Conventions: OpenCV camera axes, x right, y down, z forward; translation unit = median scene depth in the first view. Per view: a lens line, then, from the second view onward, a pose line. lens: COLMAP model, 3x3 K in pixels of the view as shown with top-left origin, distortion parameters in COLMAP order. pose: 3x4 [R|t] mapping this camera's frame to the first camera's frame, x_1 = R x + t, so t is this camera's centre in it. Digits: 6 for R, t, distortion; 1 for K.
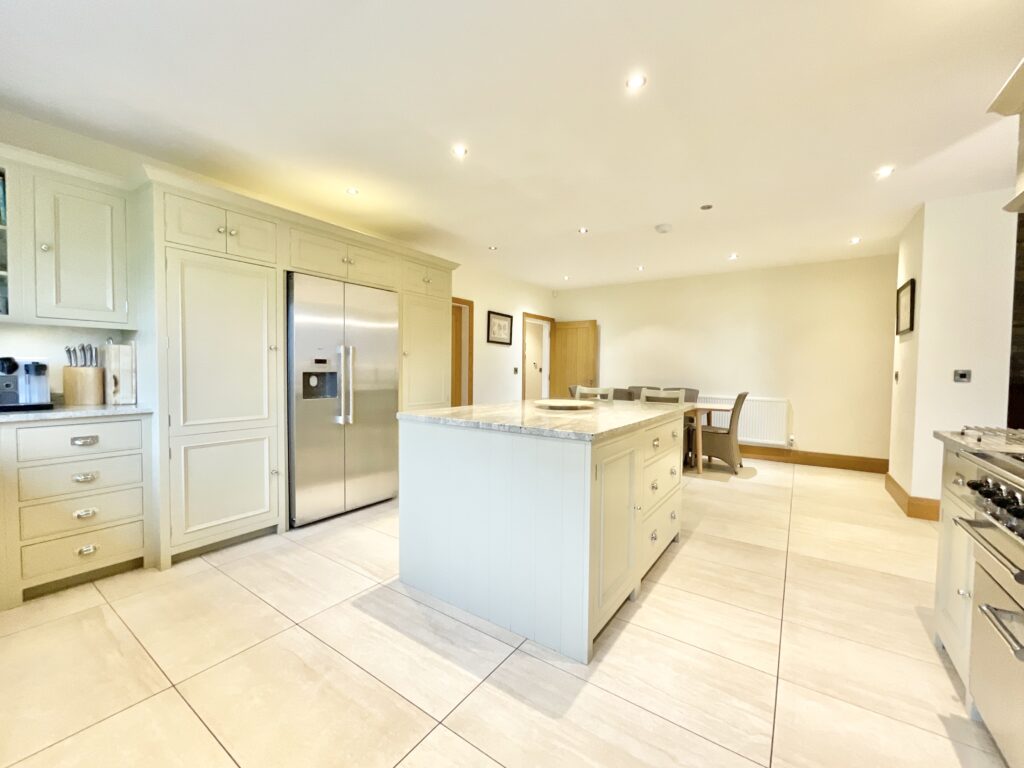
lens RADIAL K [[419.6, 0, 521.1], [0, 419.6, 386.4], [0, 0, 1]] dist [-0.004053, 0.000348]
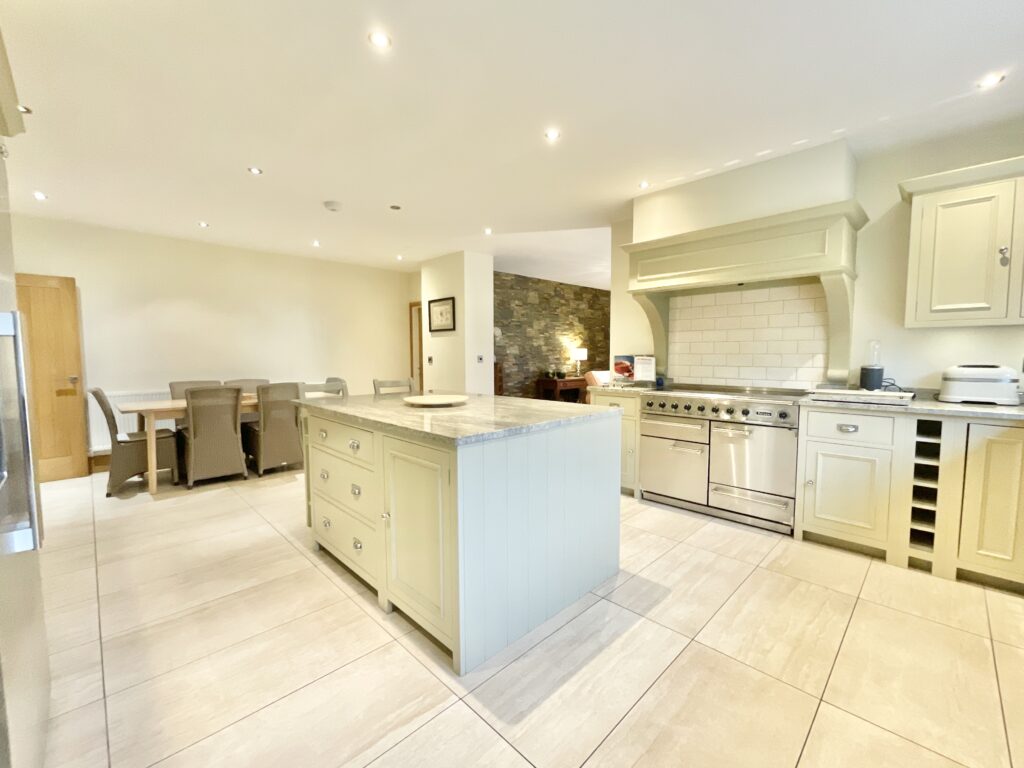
lens RADIAL K [[419.6, 0, 517.6], [0, 419.6, 386.0], [0, 0, 1]] dist [-0.004053, 0.000348]
pose [[0.190089, -0.085600, 0.978028, -1.029865], [0.044782, 0.995911, 0.078461, -0.073047], [-0.980745, 0.028883, 0.193145, 0.864620]]
